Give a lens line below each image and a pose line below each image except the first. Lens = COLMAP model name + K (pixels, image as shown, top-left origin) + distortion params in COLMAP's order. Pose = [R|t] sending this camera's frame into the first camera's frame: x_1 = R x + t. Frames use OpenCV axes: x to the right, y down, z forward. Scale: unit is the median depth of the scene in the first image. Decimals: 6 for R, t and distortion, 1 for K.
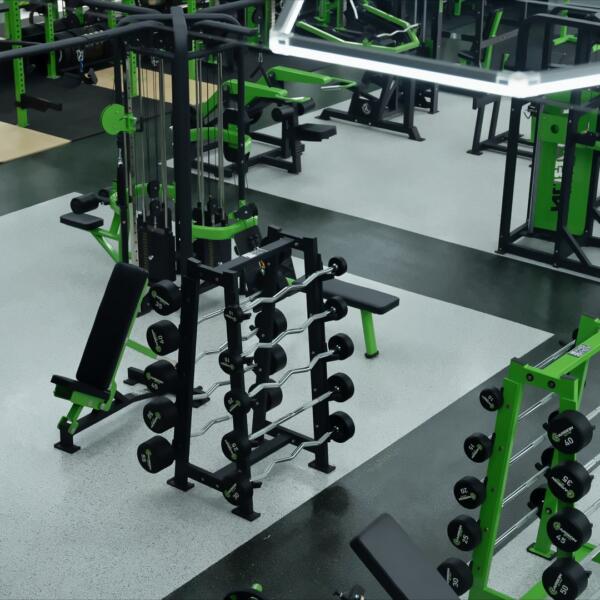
lens RADIAL K [[1270.0, 0, 305.4], [0, 1270.0, 300.5], [0, 0, 1]] dist [0.004945, 0.179023]
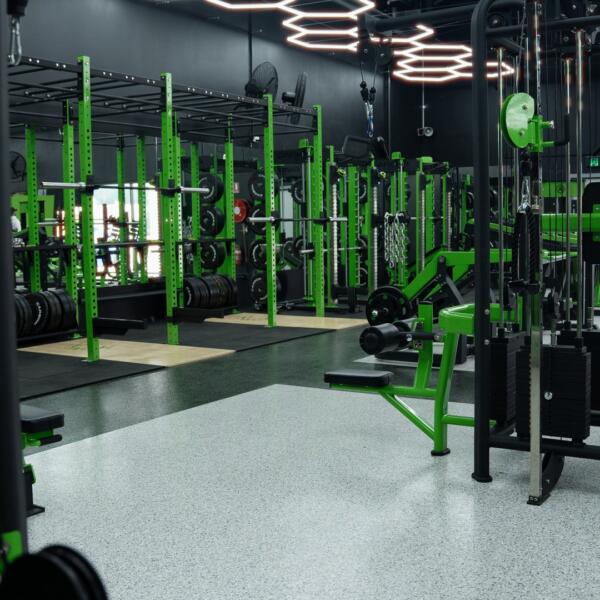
lens RADIAL K [[846.7, 0, 300.0], [0, 846.7, 300.0], [0, 0, 1]] dist [-0.119524, 0.066951]
pose [[0.997339, -0.043939, 0.058179, -0.308716], [0.059884, 0.948865, -0.309951, 0.041701], [-0.041585, 0.312610, 0.948971, 0.783510]]
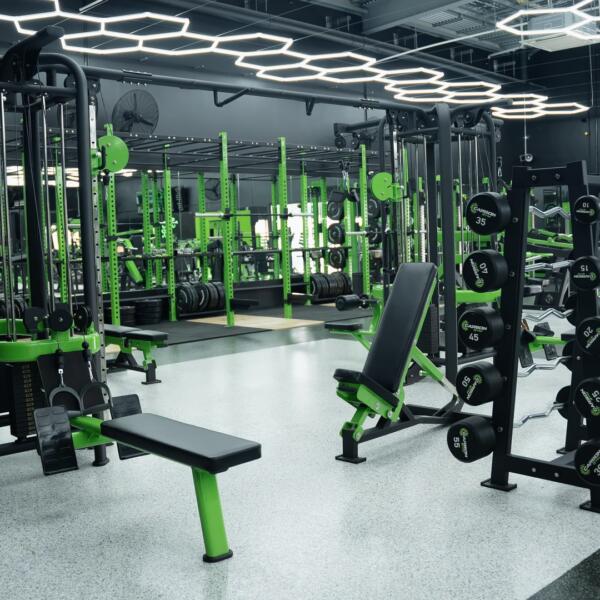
lens RADIAL K [[750.9, 0, 300.0], [0, 750.9, 300.0], [0, 0, 1]] dist [-0.175527, 0.114399]
pose [[0.982621, -0.042022, -0.180801, -0.124533], [-0.017431, 0.948843, -0.315268, 0.170438], [0.184800, 0.312940, 0.931621, 0.488531]]
